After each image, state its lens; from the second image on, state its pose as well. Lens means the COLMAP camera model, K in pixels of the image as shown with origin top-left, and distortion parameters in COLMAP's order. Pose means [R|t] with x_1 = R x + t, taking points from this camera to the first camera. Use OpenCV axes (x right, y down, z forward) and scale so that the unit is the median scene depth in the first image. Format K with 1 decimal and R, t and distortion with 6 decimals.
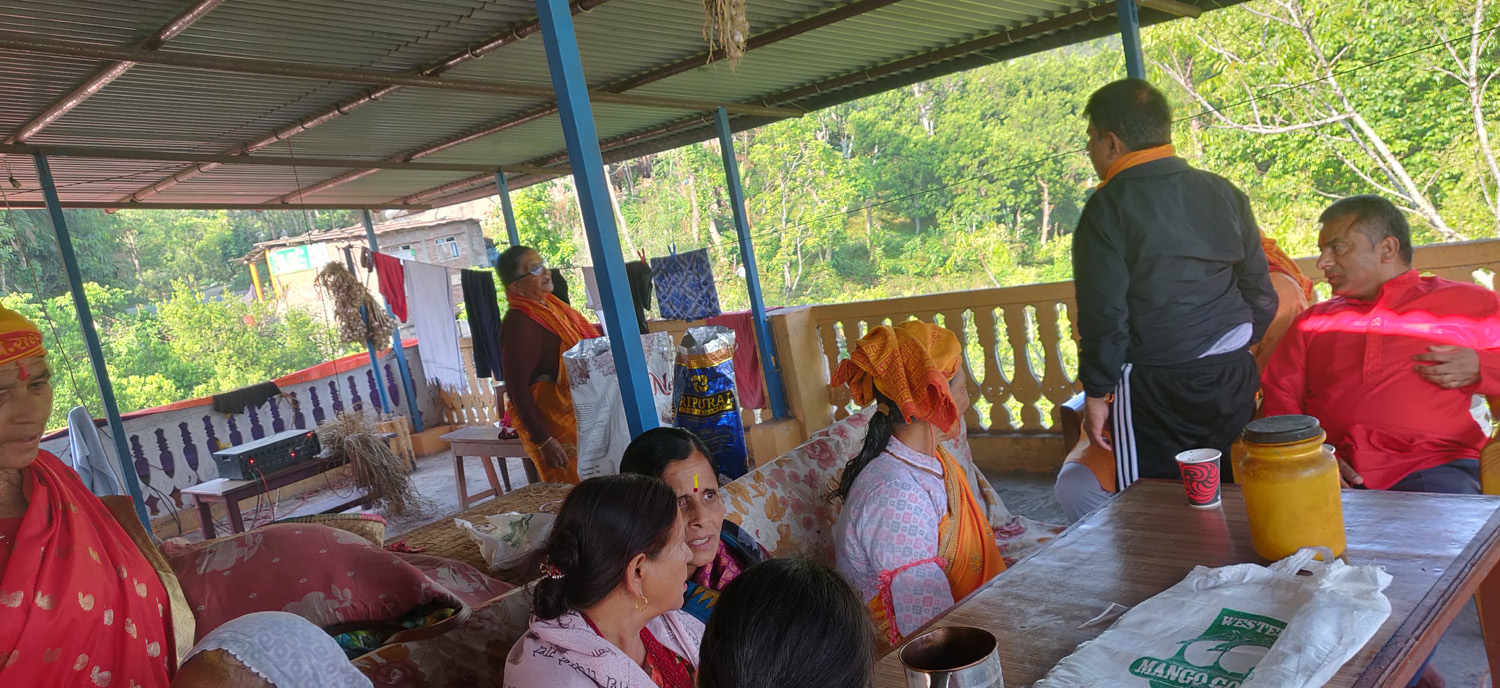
lens RADIAL K [[1151.8, 0, 724.1], [0, 1151.8, 349.7], [0, 0, 1]] dist [-0.007886, 0.060710]
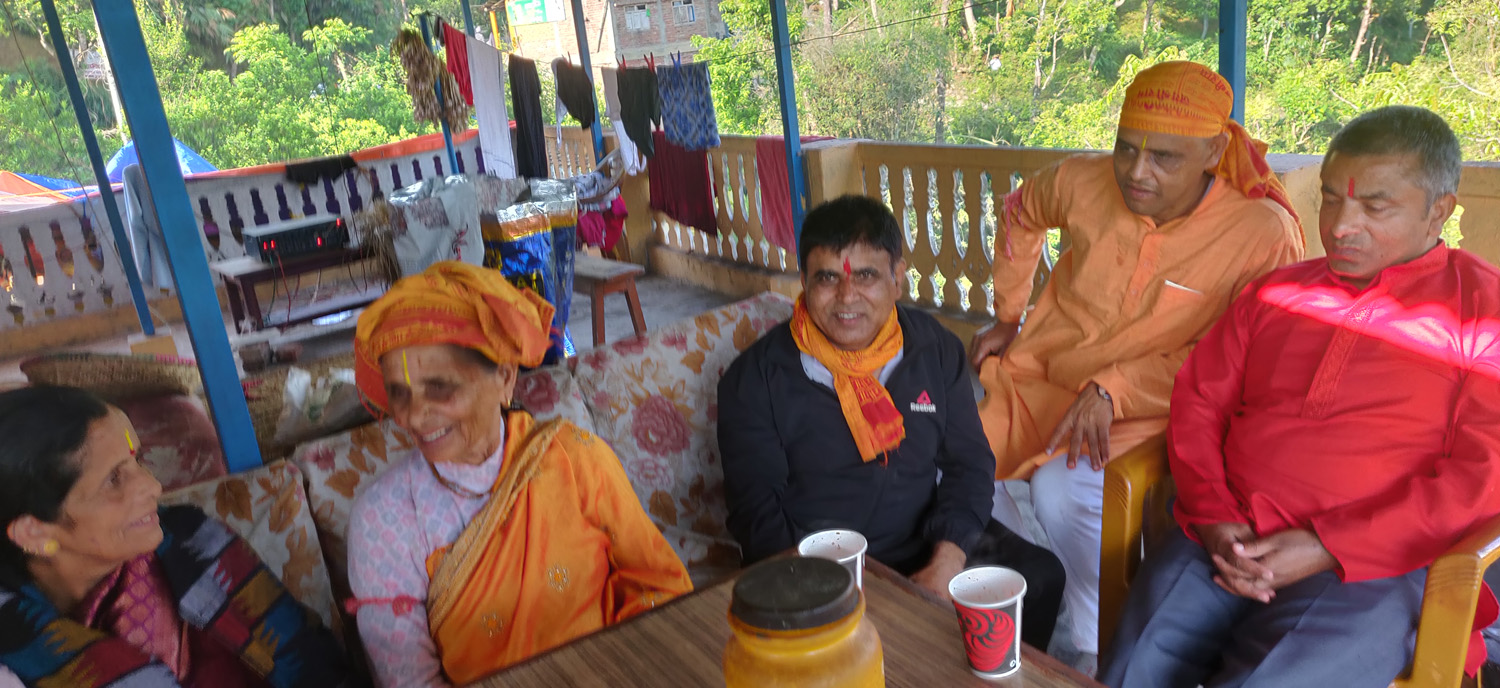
lens RADIAL K [[1151.2, 0, 738.8], [0, 1151.2, 390.6], [0, 0, 1]] dist [-0.007369, 0.076677]
pose [[0.973368, 0.142561, -0.179531, 0.118998], [-0.099624, 0.968358, 0.228817, -0.032641], [0.206471, -0.204837, 0.956771, 0.108158]]
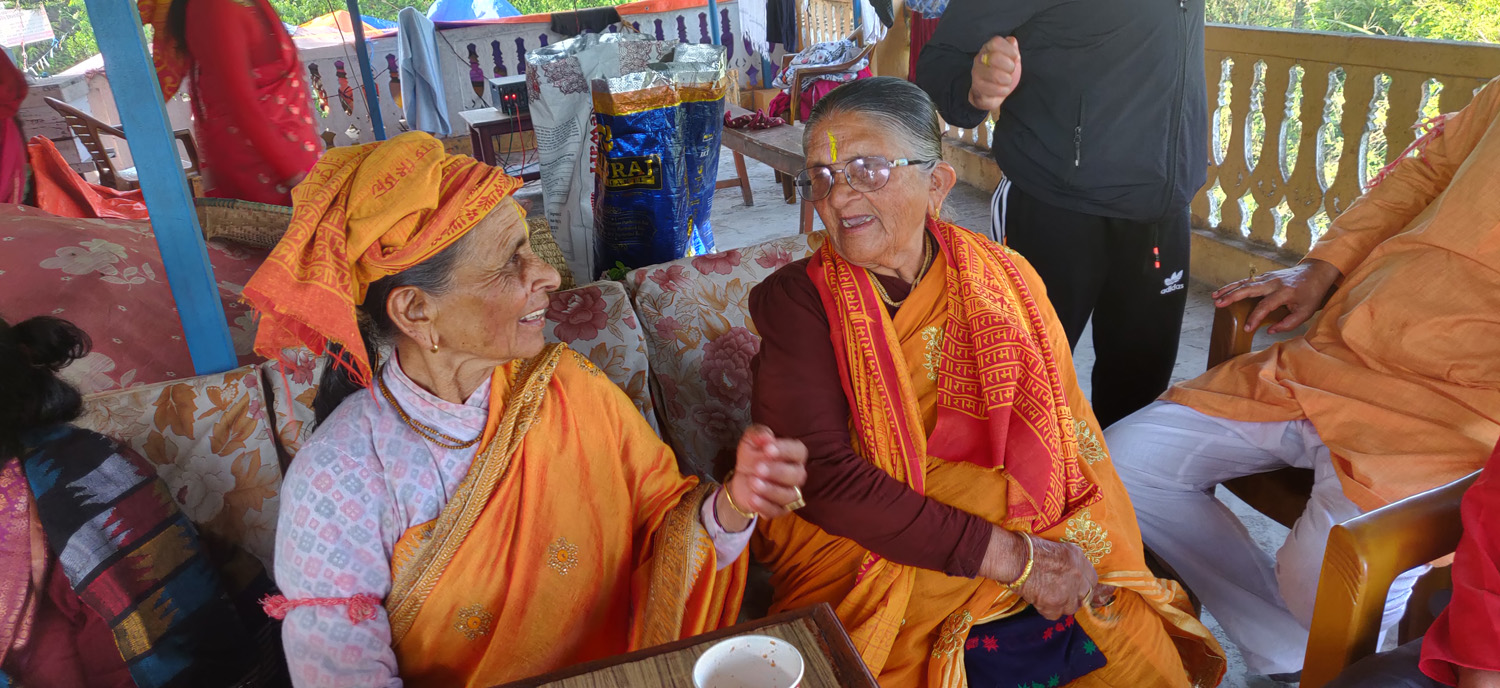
lens RADIAL K [[1144.7, 0, 728.1], [0, 1144.7, 356.3], [0, 0, 1]] dist [-0.008806, 0.069533]
pose [[0.872617, 0.274574, -0.403916, 0.137205], [-0.136307, 0.931062, 0.338442, -0.034563], [0.468998, -0.240274, 0.849888, 0.181218]]
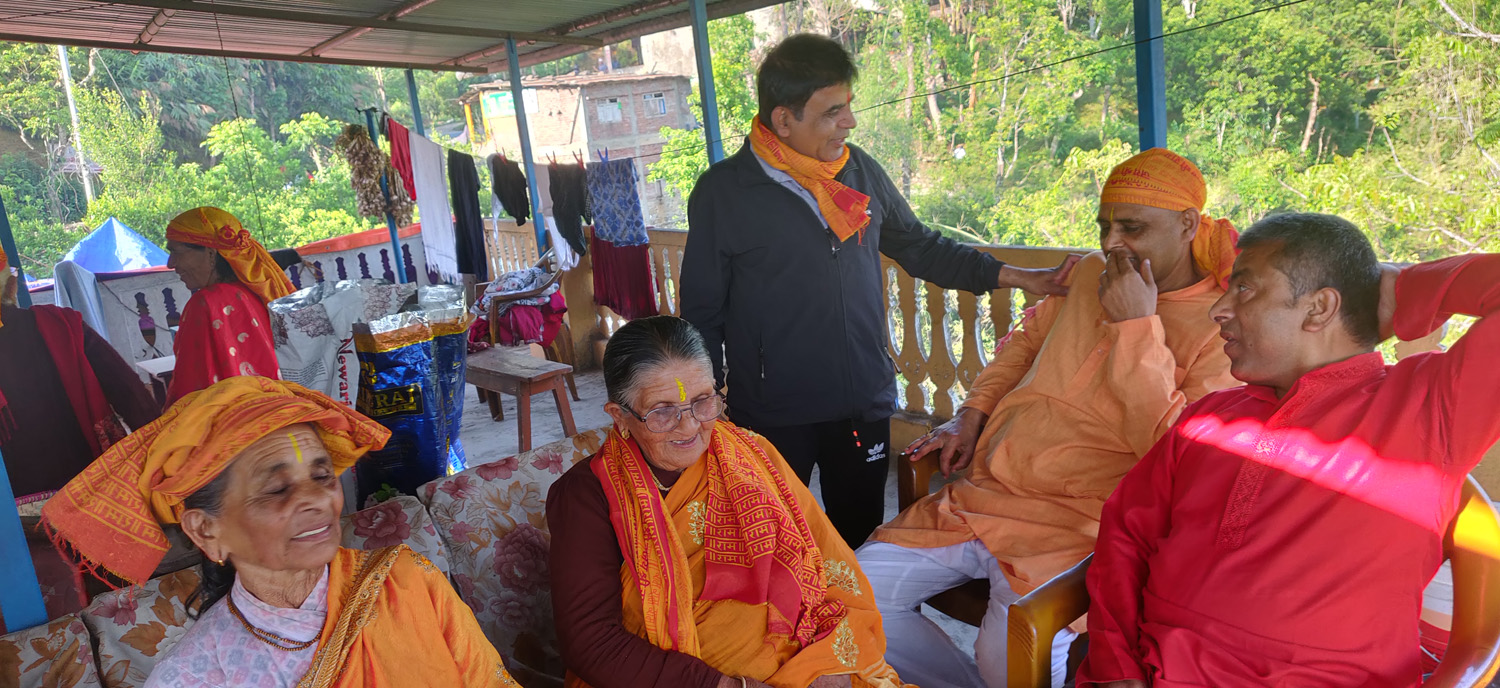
lens RADIAL K [[1145.6, 0, 733.4], [0, 1145.6, 370.6], [0, 0, 1]] dist [-0.011332, 0.075519]
pose [[0.977041, 0.119378, -0.176464, 0.134665], [-0.095055, 0.985520, 0.140410, -0.038889], [0.190671, -0.120413, 0.974241, 0.137077]]
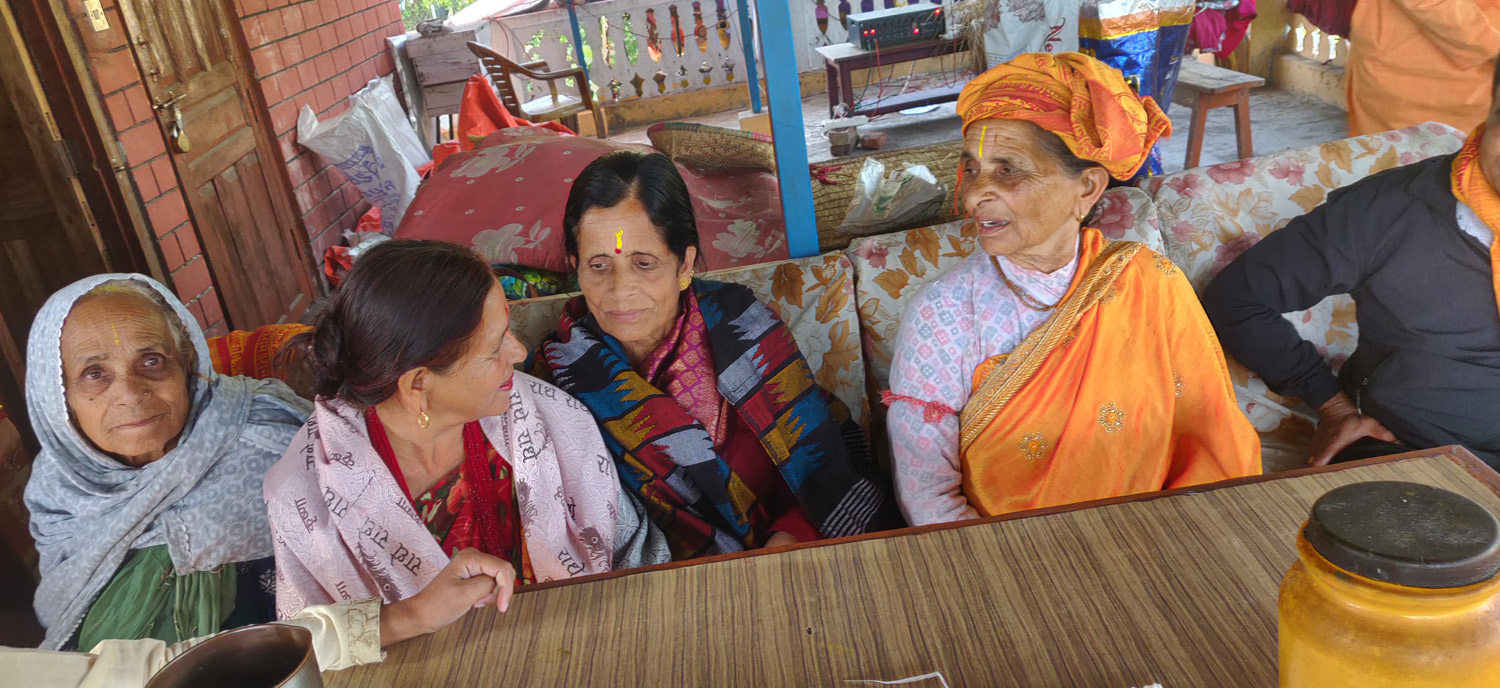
lens RADIAL K [[1145.6, 0, 733.4], [0, 1145.6, 370.6], [0, 0, 1]] dist [-0.011332, 0.075519]
pose [[0.750328, 0.338477, -0.567839, 0.113988], [-0.089588, 0.903115, 0.419950, -0.030525], [0.654967, -0.264229, 0.707956, 0.123757]]
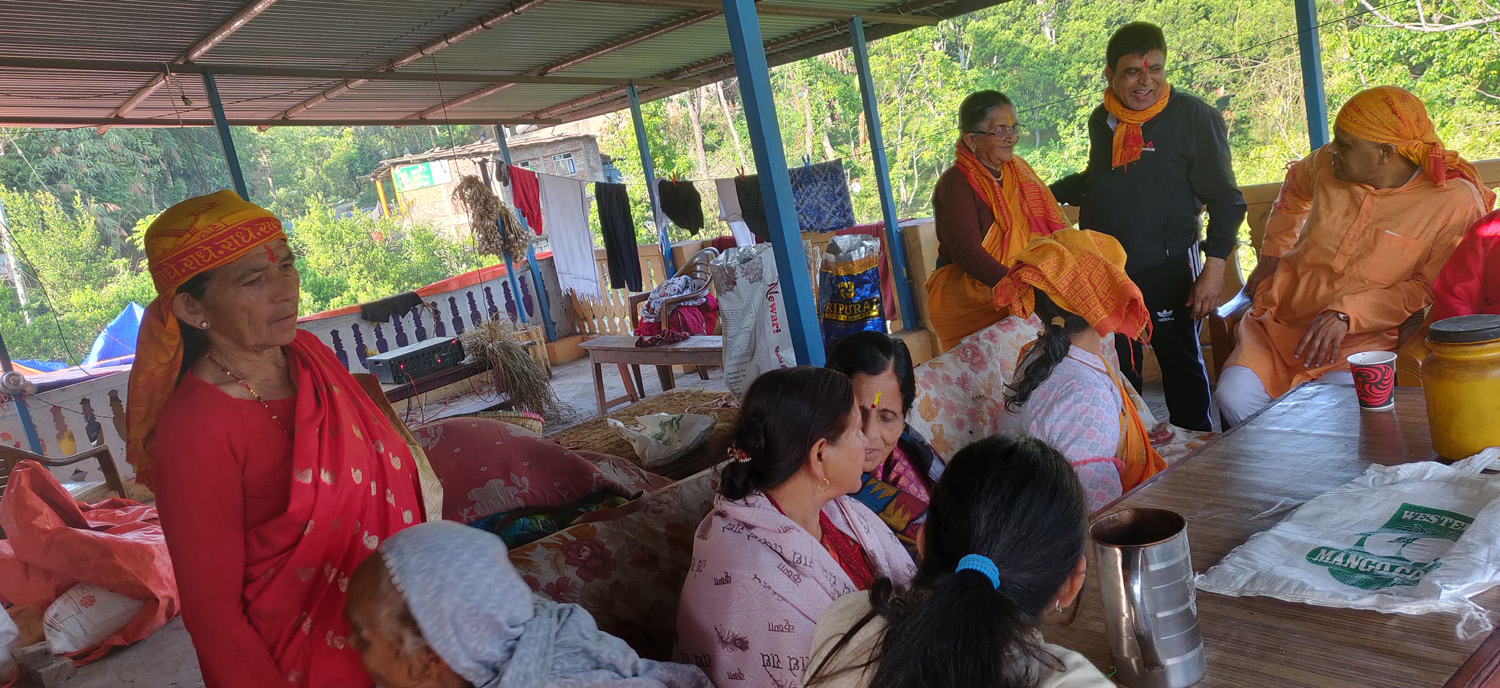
lens RADIAL K [[1144.7, 0, 728.1], [0, 1144.7, 356.3], [0, 0, 1]] dist [-0.008806, 0.069533]
pose [[0.995775, 0.009588, -0.091328, -0.013383], [-0.002402, 0.996914, 0.078469, 0.003666], [0.091798, -0.077918, 0.992724, -0.009417]]
